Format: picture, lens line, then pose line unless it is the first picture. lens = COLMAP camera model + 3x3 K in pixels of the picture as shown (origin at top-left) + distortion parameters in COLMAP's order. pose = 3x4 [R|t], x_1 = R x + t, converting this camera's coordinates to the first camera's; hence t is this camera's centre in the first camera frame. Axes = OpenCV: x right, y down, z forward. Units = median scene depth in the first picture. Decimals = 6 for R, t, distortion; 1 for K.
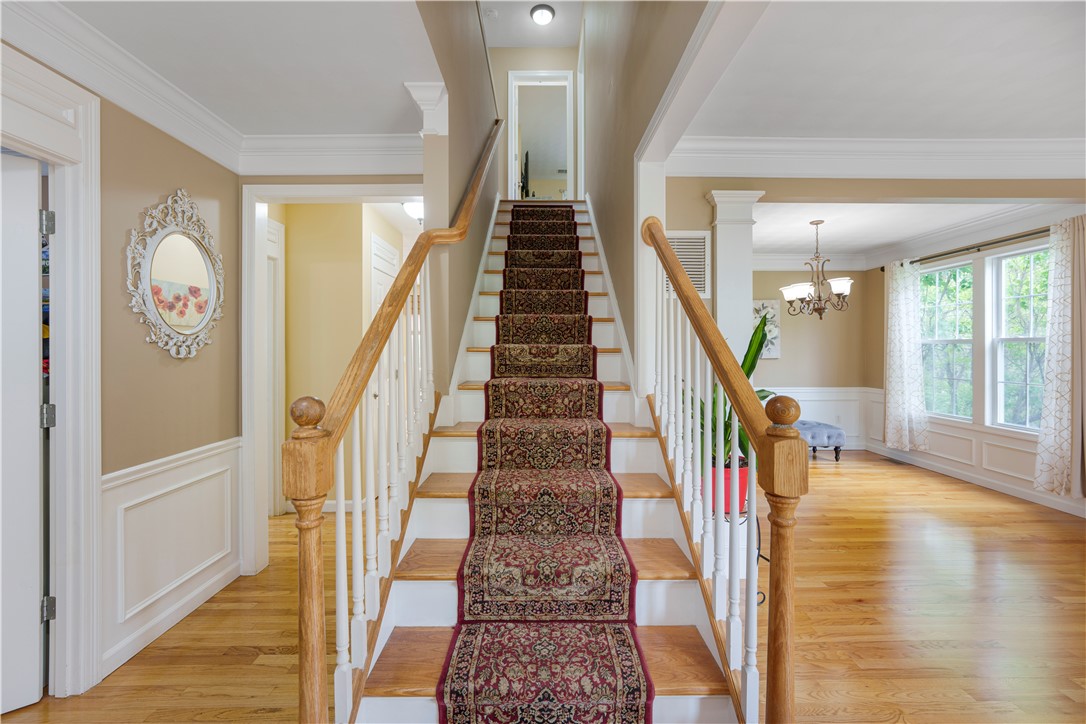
lens RADIAL K [[448.0, 0, 542.5], [0, 448.0, 351.5], [0, 0, 1]] dist [-0.011656, -0.000114]
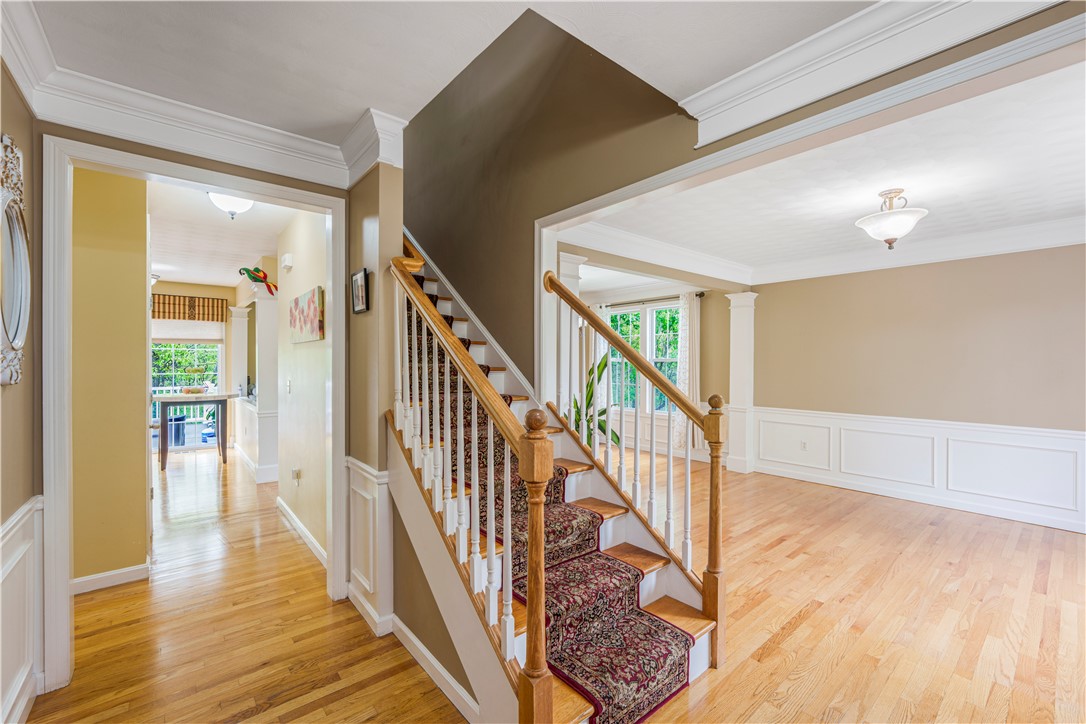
lens RADIAL K [[448.0, 0, 545.0], [0, 448.0, 367.2], [0, 0, 1]] dist [-0.011656, -0.000114]
pose [[0.772621, -0.003098, 0.634860, -0.906692], [-0.000696, 0.999983, 0.005726, -0.024116], [-0.634867, -0.004866, 0.772606, -0.058073]]
